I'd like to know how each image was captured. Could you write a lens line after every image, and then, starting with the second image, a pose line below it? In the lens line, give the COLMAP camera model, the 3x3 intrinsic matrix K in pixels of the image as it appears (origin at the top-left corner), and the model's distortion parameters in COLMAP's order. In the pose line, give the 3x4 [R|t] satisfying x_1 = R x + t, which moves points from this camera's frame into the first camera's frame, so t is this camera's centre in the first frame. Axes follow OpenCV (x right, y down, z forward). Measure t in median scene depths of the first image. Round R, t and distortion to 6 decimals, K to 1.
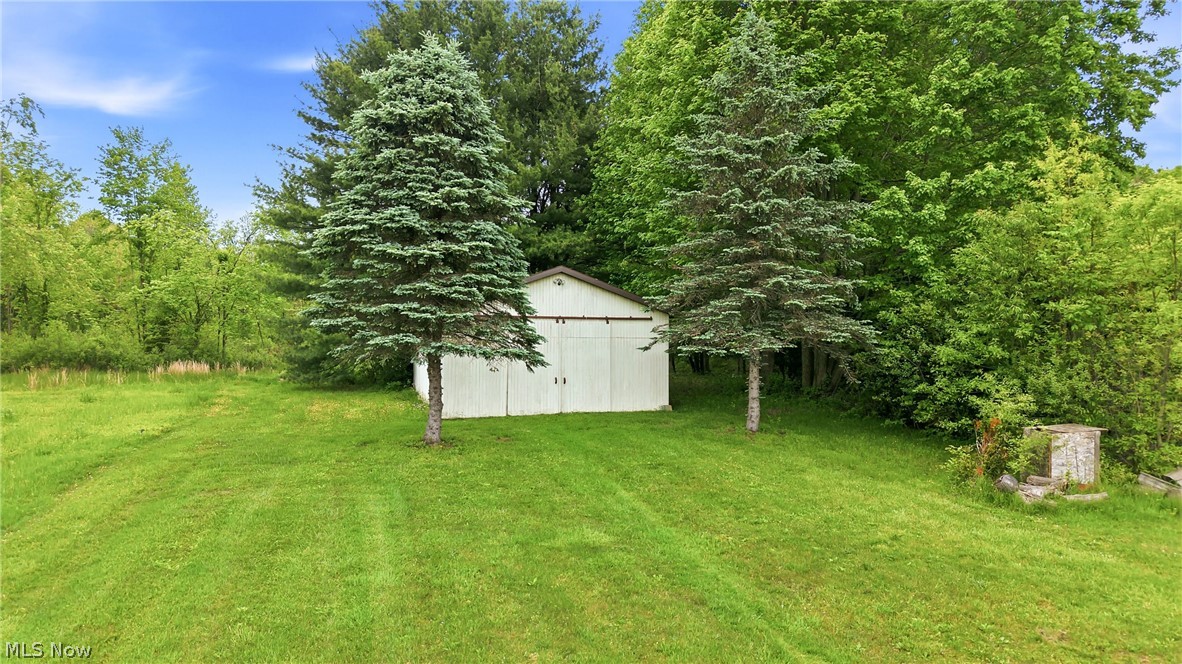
lens RADIAL K [[773.2, 0, 567.1], [0, 773.2, 331.2], [0, 0, 1]] dist [0.094544, -0.126695]
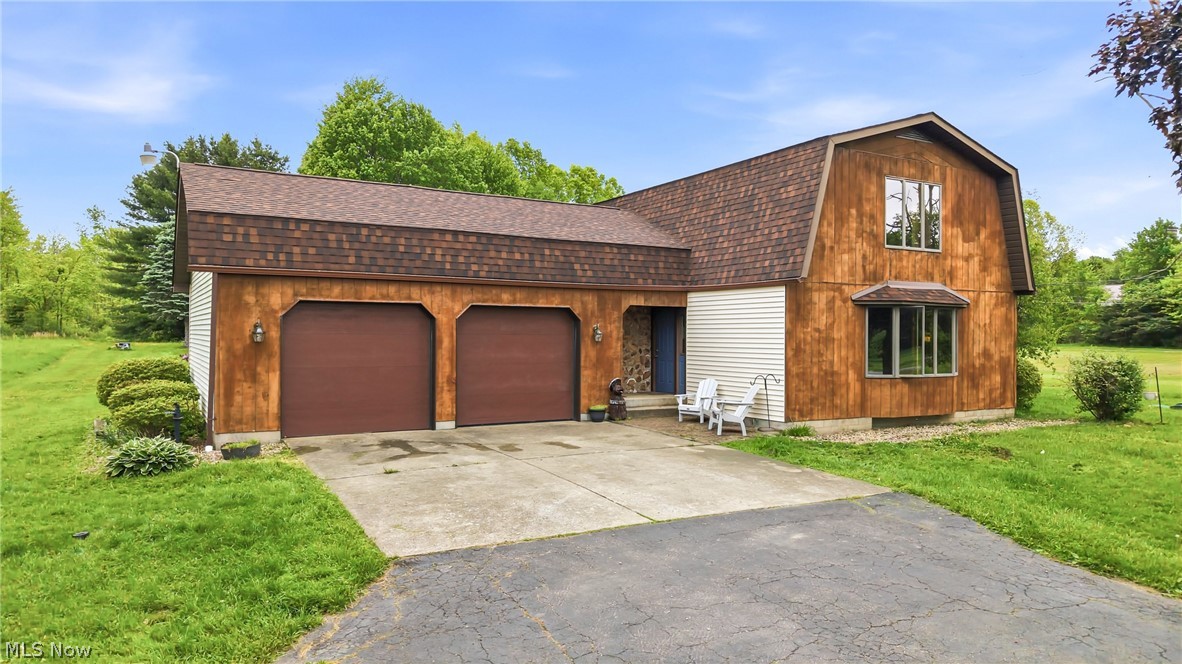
lens RADIAL K [[773.2, 0, 567.1], [0, 773.2, 331.2], [0, 0, 1]] dist [0.094544, -0.126695]
pose [[0.972387, 0.003596, 0.233349, 0.308814], [-0.003469, 0.999994, -0.000952, 0.046073], [-0.233350, 0.000116, 0.972393, -1.284159]]
